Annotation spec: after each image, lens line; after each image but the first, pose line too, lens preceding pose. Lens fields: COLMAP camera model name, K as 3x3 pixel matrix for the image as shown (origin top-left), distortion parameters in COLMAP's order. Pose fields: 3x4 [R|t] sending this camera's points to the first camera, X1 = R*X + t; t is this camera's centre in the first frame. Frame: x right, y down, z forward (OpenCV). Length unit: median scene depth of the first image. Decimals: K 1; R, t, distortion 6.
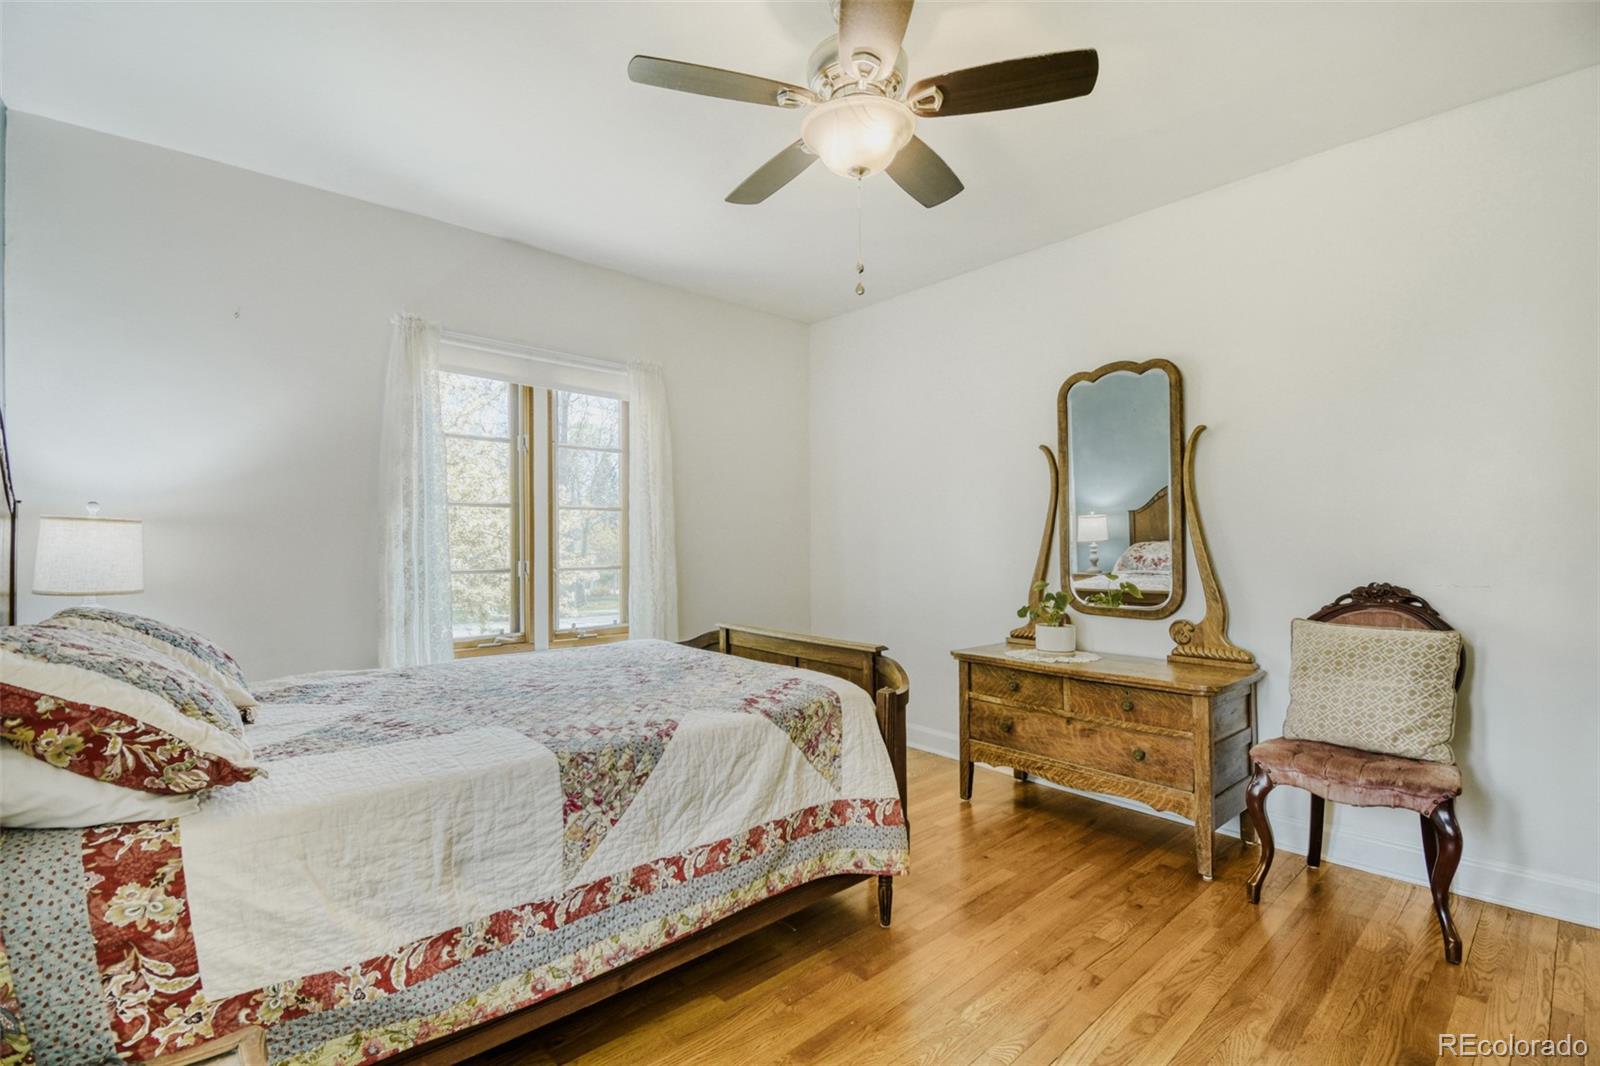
lens RADIAL K [[713.8, 0, 801.3], [0, 713.8, 533.0], [0, 0, 1]] dist [-0.041416, -0.003793]
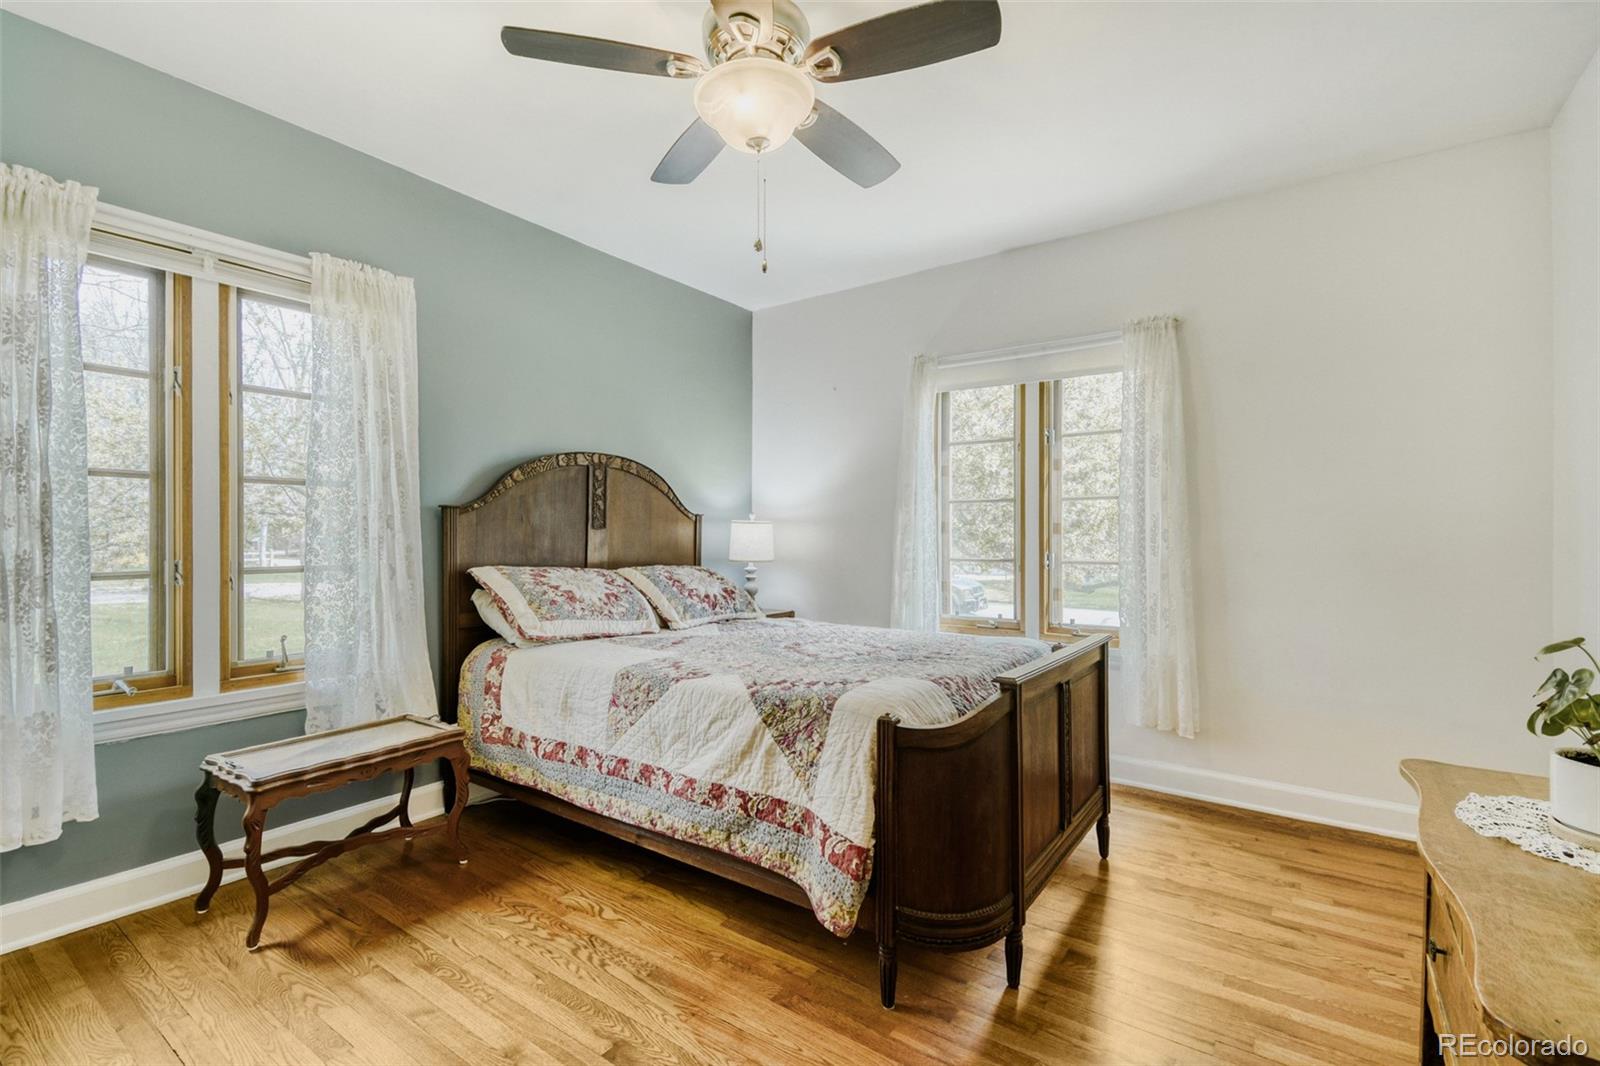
lens RADIAL K [[713.8, 0, 810.7], [0, 713.8, 528.8], [0, 0, 1]] dist [-0.041416, -0.003793]
pose [[0.207573, -0.013560, -0.978125, 1.155573], [0.017476, 0.999796, -0.010152, 0.022141], [0.978063, -0.014987, 0.207768, 0.975071]]
